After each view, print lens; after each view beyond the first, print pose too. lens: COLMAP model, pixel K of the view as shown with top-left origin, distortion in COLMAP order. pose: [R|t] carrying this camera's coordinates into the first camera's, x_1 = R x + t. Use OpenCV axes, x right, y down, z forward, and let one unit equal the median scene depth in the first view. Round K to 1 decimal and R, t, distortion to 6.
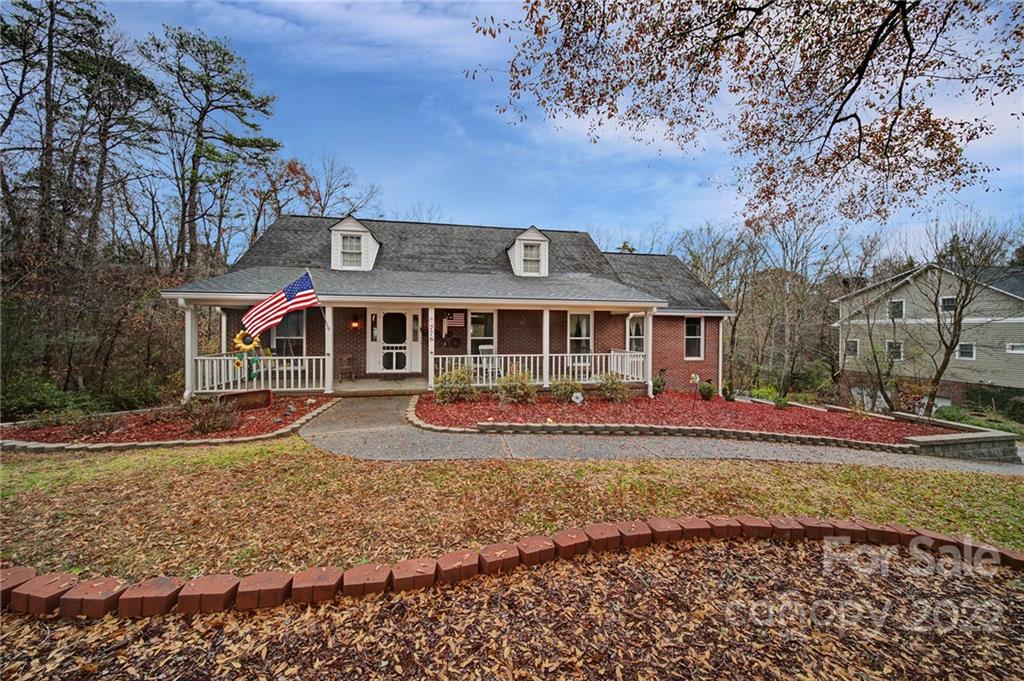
lens RADIAL K [[359.5, 0, 514.3], [0, 359.5, 336.7], [0, 0, 1]] dist [-0.001938, -0.000167]
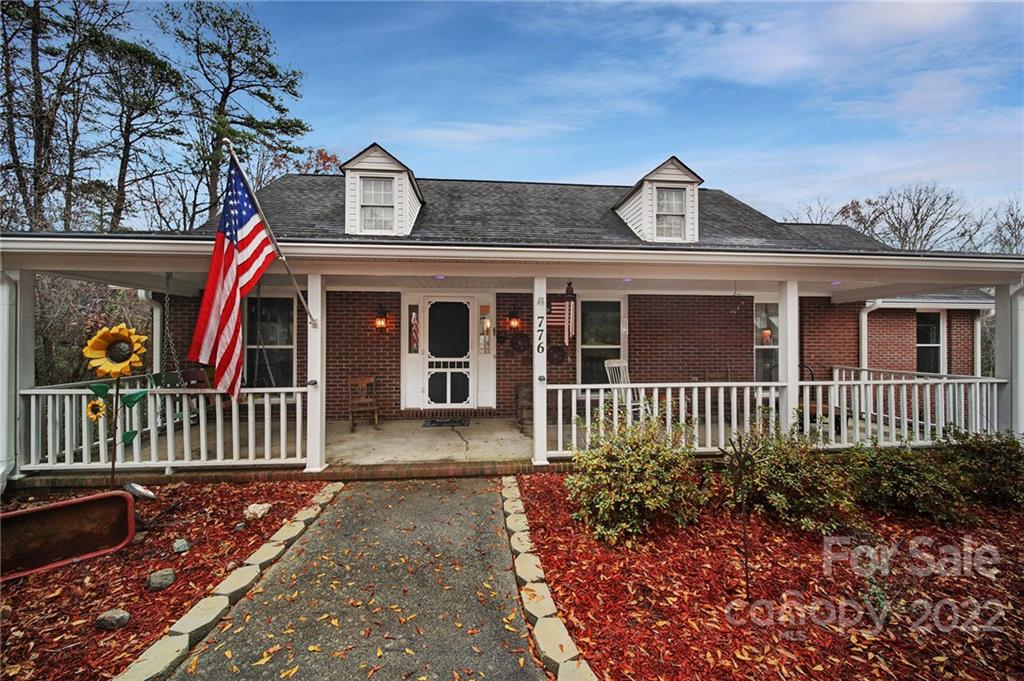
lens RADIAL K [[359.5, 0, 510.7], [0, 359.5, 346.2], [0, 0, 1]] dist [-0.001938, -0.000167]
pose [[0.994330, -0.003756, -0.106269, -0.168808], [0.003198, 0.999980, -0.005418, 0.005374], [0.106288, 0.005048, 0.994323, 0.429312]]
